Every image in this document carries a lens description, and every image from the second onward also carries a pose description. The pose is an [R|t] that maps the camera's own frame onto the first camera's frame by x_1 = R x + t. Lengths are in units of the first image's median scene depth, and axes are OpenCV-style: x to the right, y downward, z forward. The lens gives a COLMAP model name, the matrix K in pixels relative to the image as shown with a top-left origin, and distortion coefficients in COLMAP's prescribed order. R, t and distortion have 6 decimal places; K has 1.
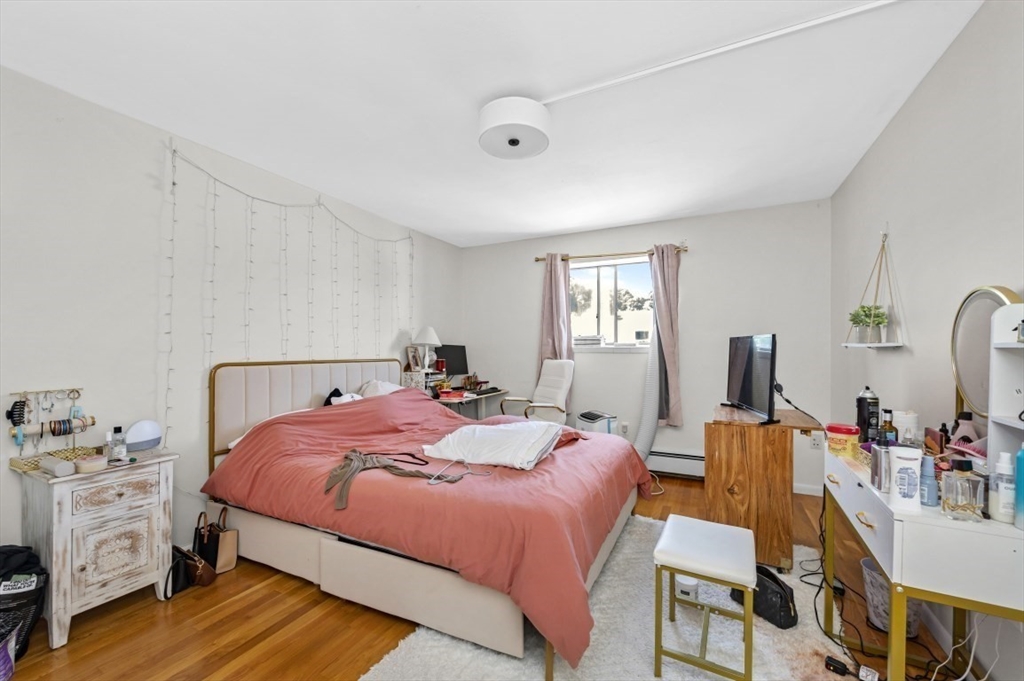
lens RADIAL K [[405.9, 0, 511.0], [0, 405.9, 343.5], [0, 0, 1]] dist [-0.001742, -0.000749]
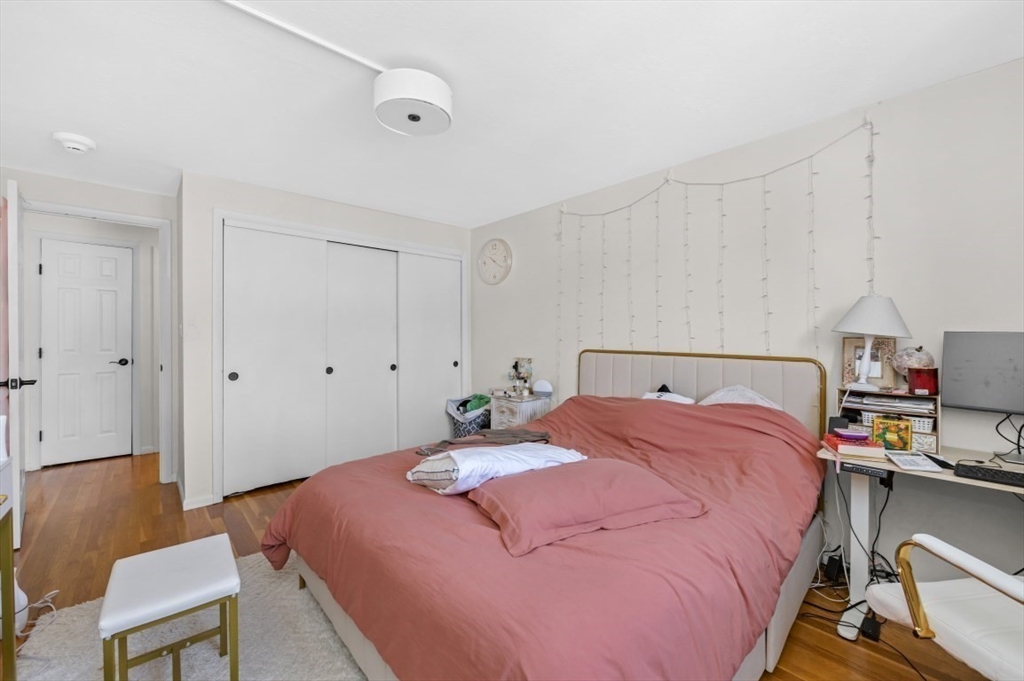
lens RADIAL K [[415.9, 0, 508.9], [0, 415.9, 329.6], [0, 0, 1]] dist [-0.000953, -0.000148]
pose [[-0.371637, -0.011493, -0.928307, 0.624419], [0.012051, 0.999779, -0.017202, 0.003173], [0.928300, -0.017580, -0.371416, 1.195678]]
